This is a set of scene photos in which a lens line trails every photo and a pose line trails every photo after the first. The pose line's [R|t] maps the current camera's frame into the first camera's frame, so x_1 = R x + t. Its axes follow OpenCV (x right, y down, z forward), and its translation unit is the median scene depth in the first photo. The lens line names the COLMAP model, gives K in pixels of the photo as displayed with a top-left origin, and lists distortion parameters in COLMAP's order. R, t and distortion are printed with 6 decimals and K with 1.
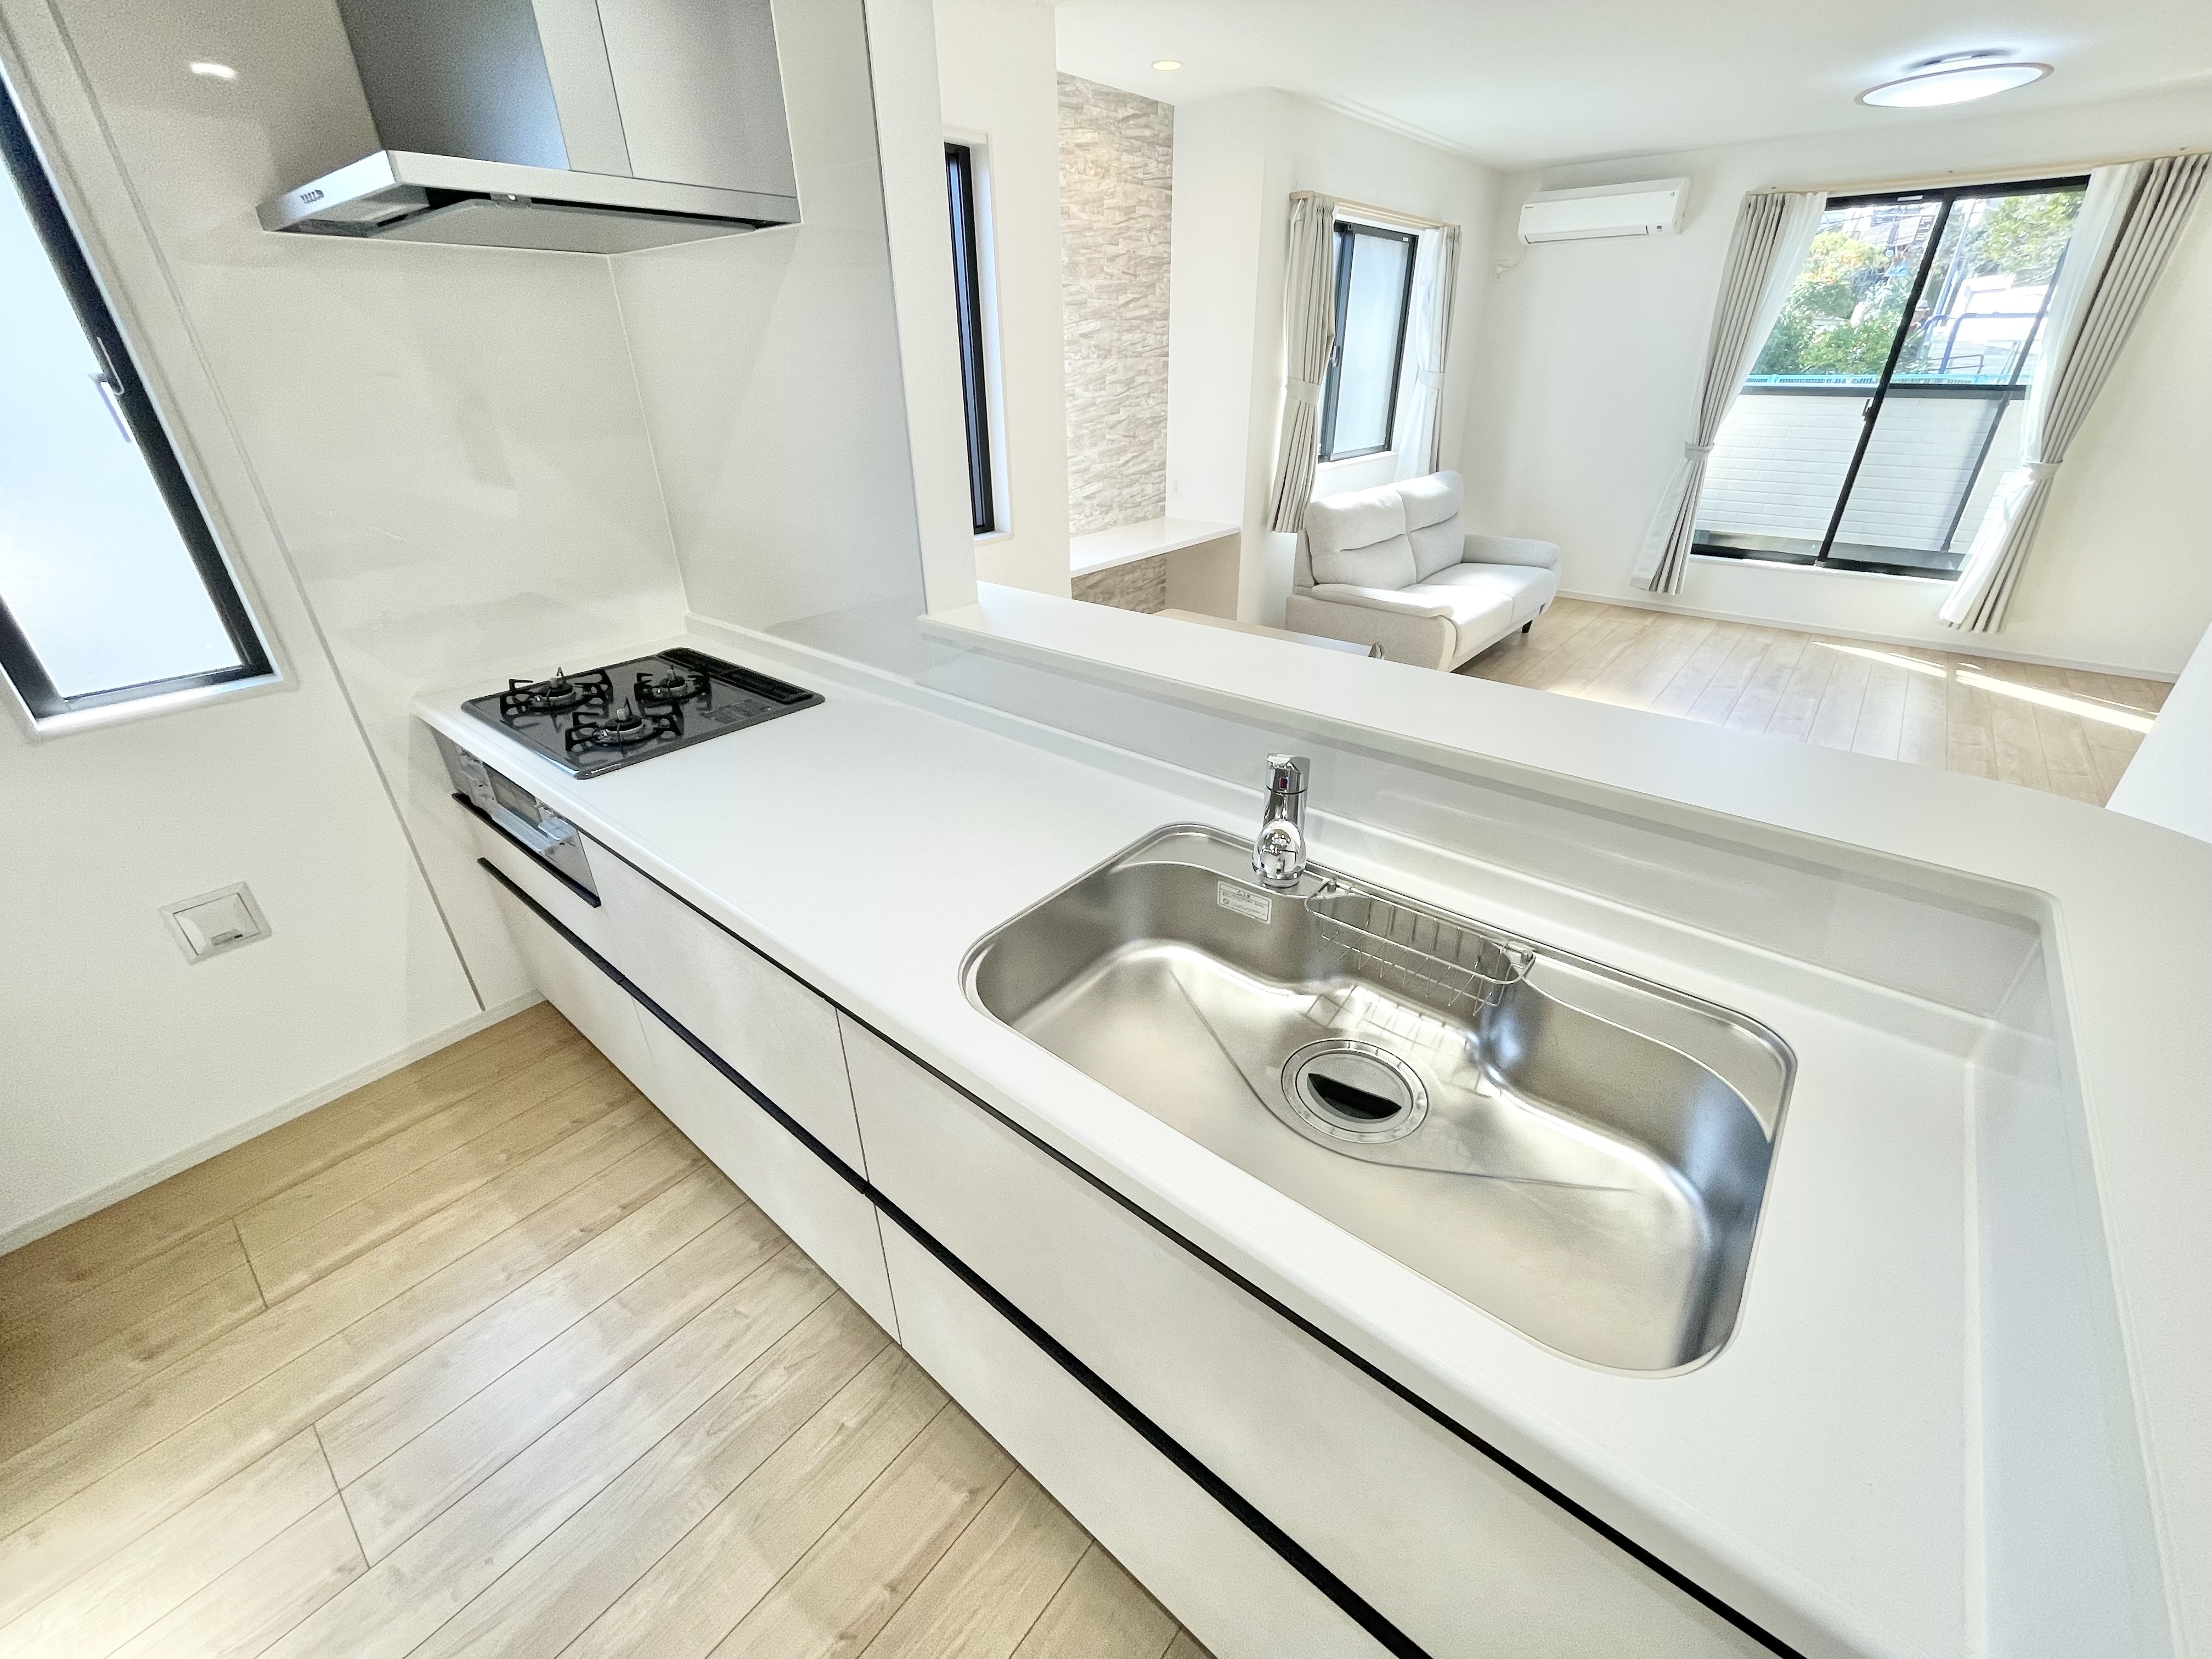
lens RADIAL K [[898.4, 0, 1104.0], [0, 898.4, 825.4], [0, 0, 1]] dist [-0.001121, 0.000261]
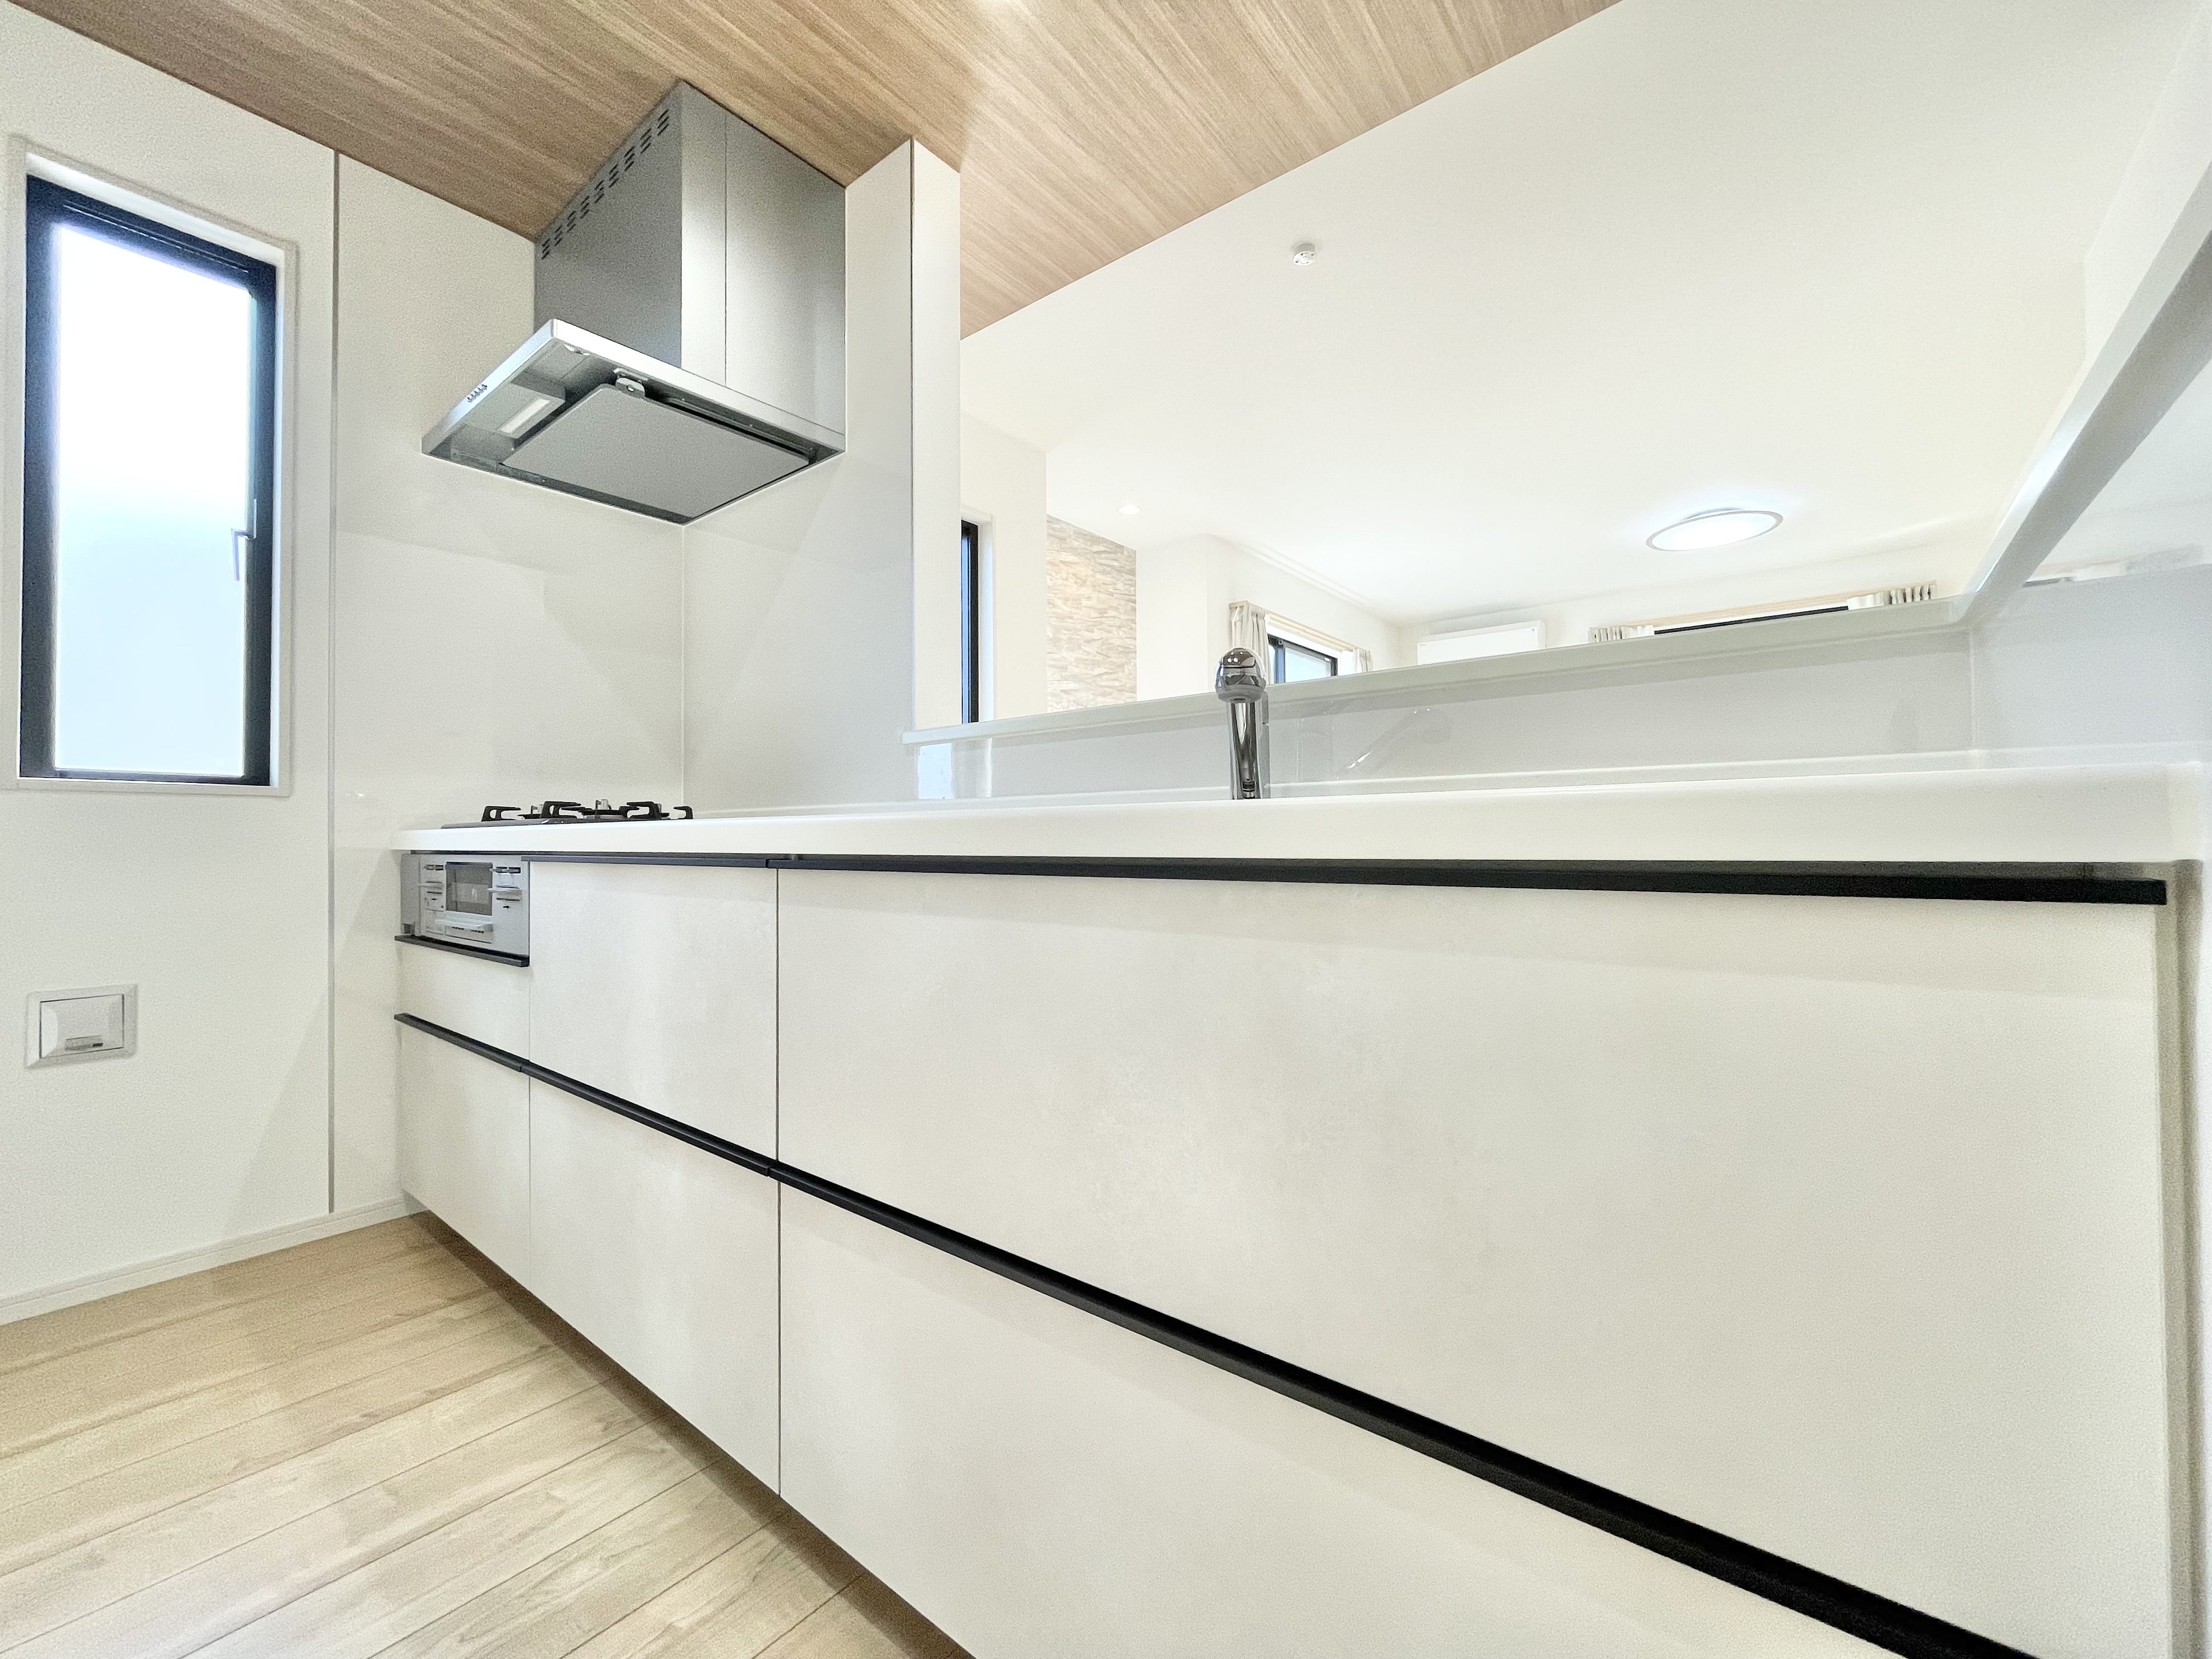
lens RADIAL K [[898.4, 0, 1101.4], [0, 898.4, 820.3], [0, 0, 1]] dist [-0.001121, 0.000261]
pose [[0.999781, 0.006218, 0.019982, 0.003755], [0.004249, 0.874628, -0.484776, 0.170540], [-0.020492, 0.484755, 0.874410, 0.045482]]
